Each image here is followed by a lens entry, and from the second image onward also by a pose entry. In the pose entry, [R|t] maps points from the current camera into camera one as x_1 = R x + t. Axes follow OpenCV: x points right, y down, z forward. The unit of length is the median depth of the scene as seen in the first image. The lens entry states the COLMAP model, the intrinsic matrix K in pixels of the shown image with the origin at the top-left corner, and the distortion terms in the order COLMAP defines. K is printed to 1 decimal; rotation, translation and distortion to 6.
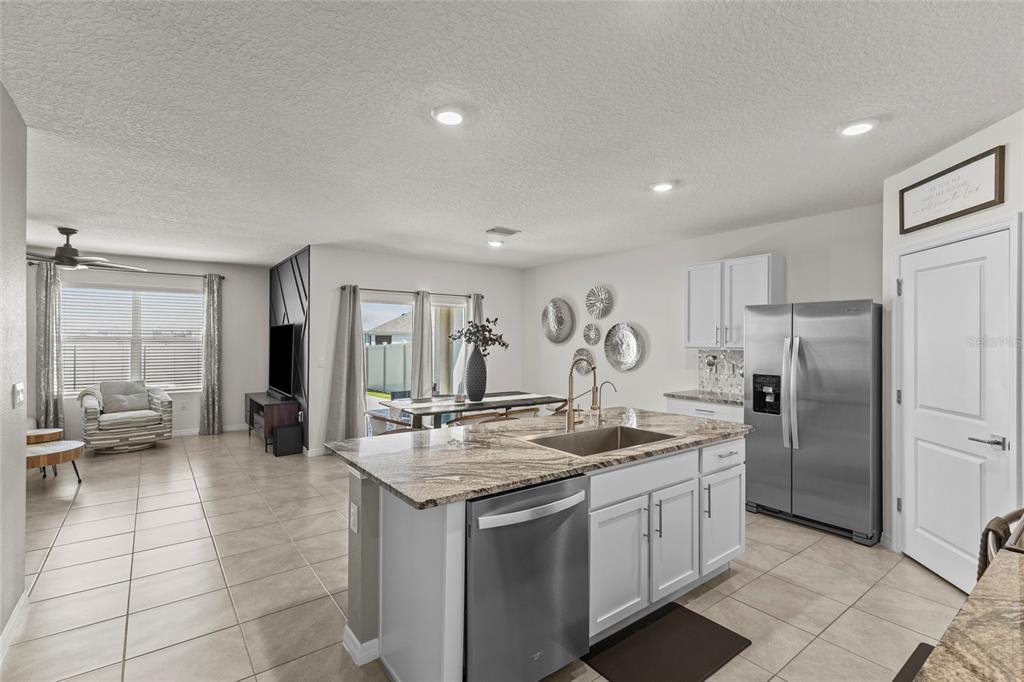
lens RADIAL K [[474.6, 0, 506.0], [0, 474.6, 338.4], [0, 0, 1]] dist [0.004302, 0.000346]
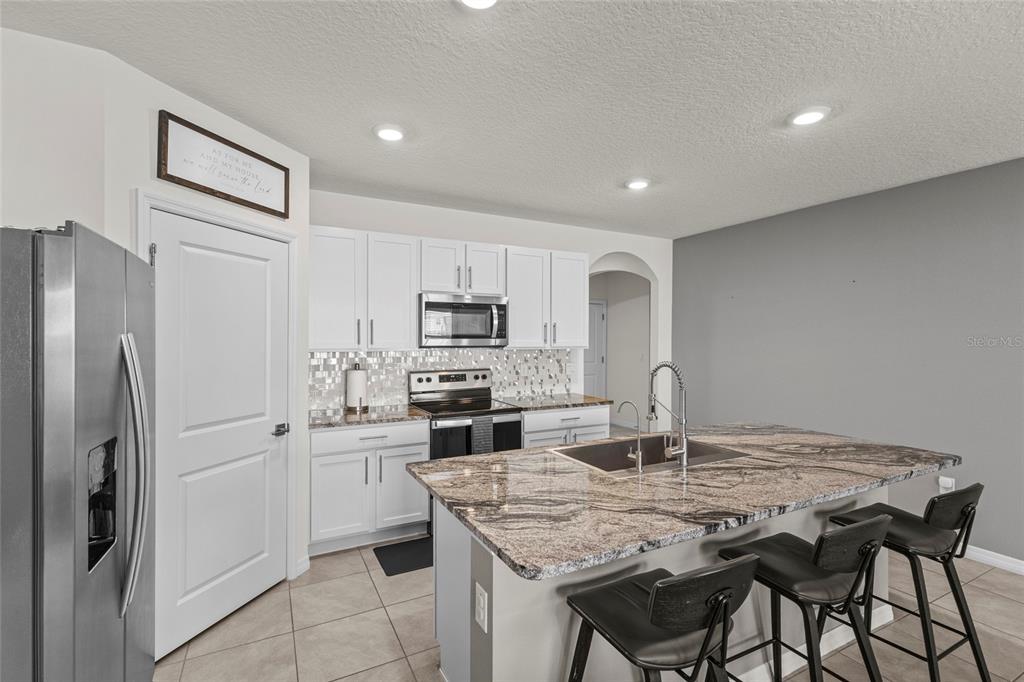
lens RADIAL K [[474.6, 0, 503.8], [0, 474.6, 335.4], [0, 0, 1]] dist [0.004302, 0.000346]
pose [[-0.986379, -0.006622, 0.164357, 0.227088], [-0.007883, 0.999944, -0.007023, 0.000764], [-0.164302, -0.008223, -0.986376, 1.391977]]
